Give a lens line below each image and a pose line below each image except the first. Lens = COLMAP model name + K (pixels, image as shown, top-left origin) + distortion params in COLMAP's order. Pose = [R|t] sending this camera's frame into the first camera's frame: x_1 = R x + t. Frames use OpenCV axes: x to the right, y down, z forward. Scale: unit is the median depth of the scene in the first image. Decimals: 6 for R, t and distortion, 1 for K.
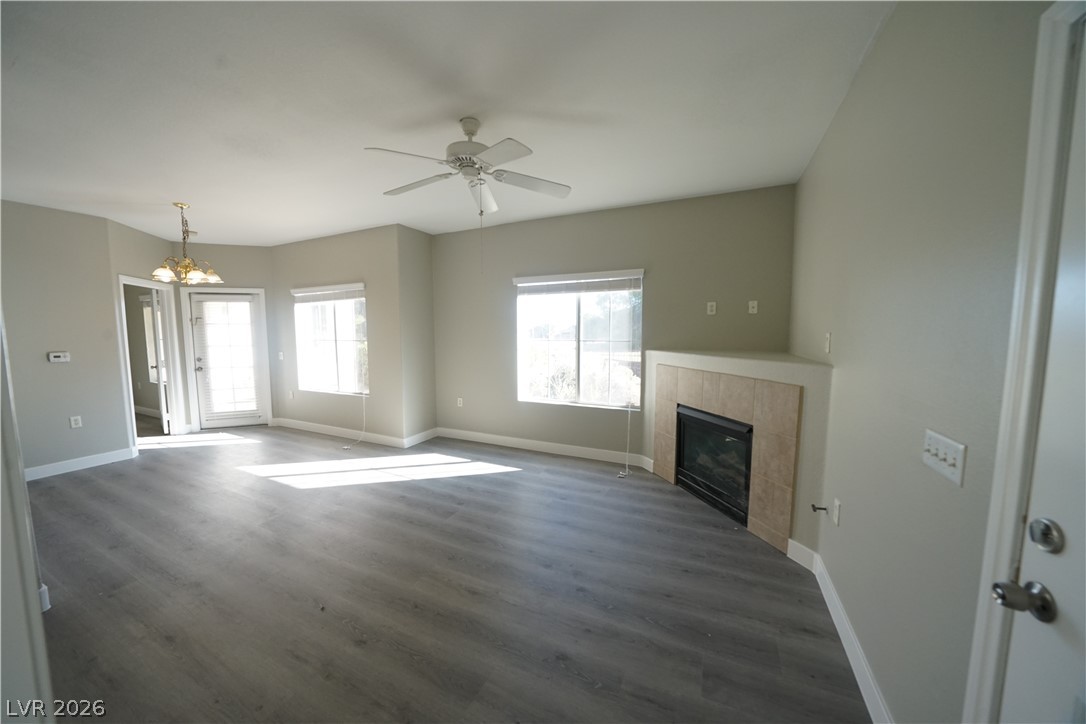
lens RADIAL K [[374.1, 0, 539.1], [0, 374.1, 363.3], [0, 0, 1]] dist [-0.026264, 0.002547]
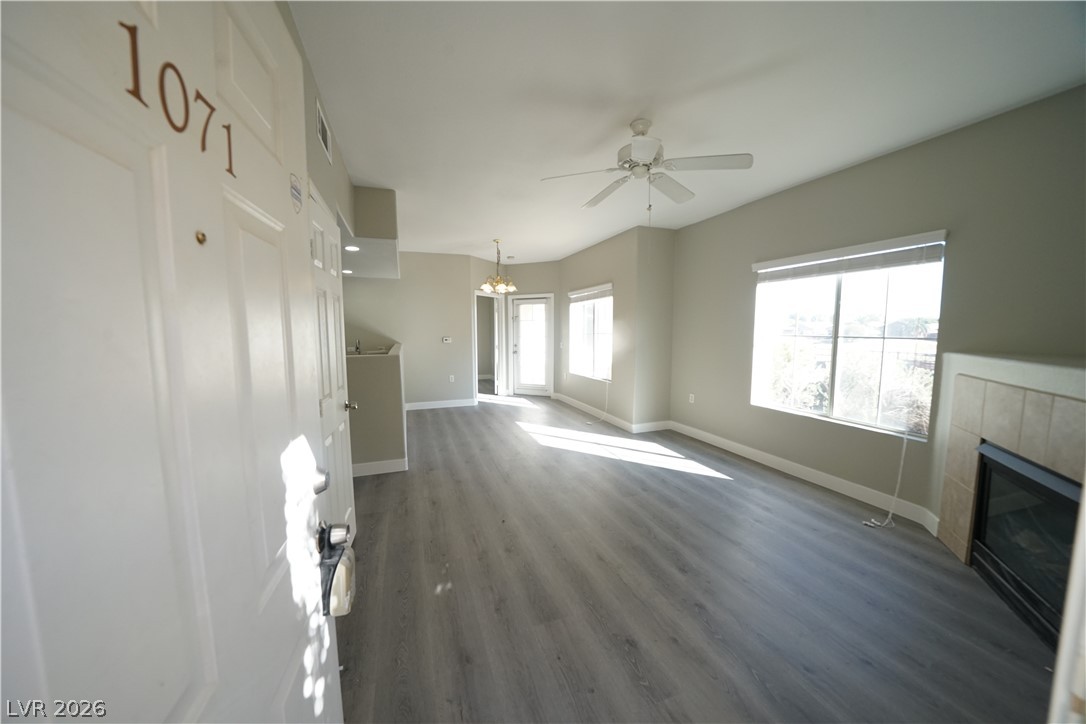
lens RADIAL K [[374.1, 0, 539.1], [0, 374.1, 363.3], [0, 0, 1]] dist [-0.026264, 0.002547]
pose [[0.707935, 0.066671, -0.703124, 0.228047], [-0.061192, 0.997581, 0.032981, 0.006871], [0.703622, 0.019678, 0.710302, 0.037901]]
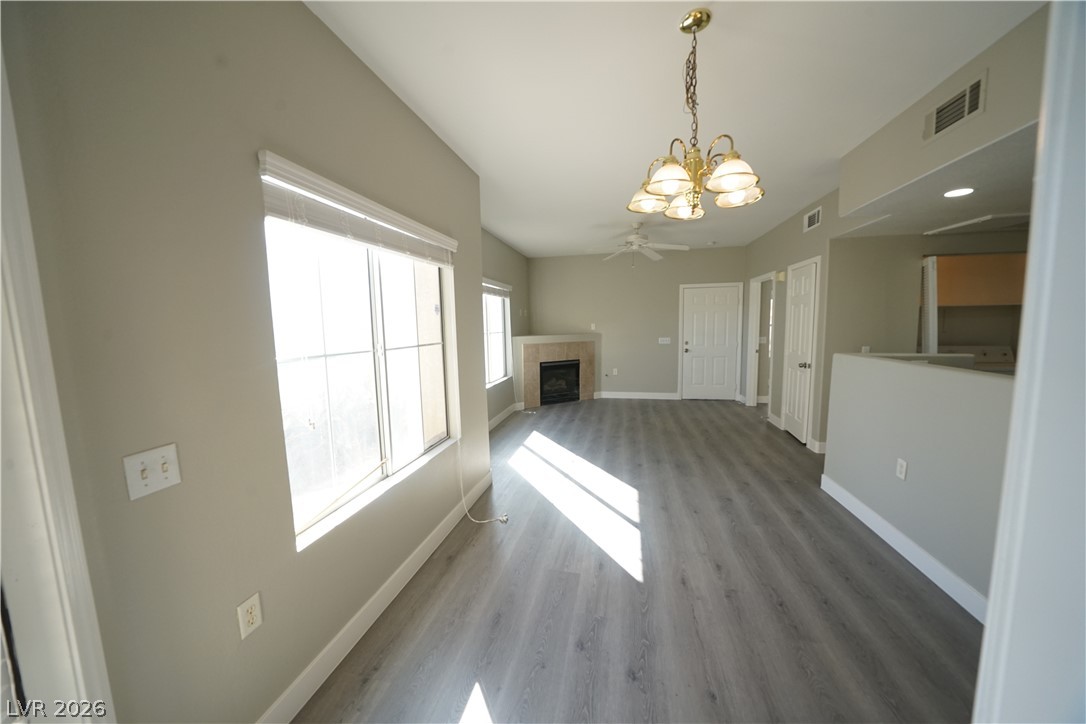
lens RADIAL K [[374.1, 0, 539.1], [0, 374.1, 363.3], [0, 0, 1]] dist [-0.026264, 0.002547]
pose [[-0.217847, -0.093553, 0.971489, -1.282575], [0.110219, 0.986669, 0.119730, -0.101910], [-0.969739, 0.133159, -0.204631, 1.208098]]
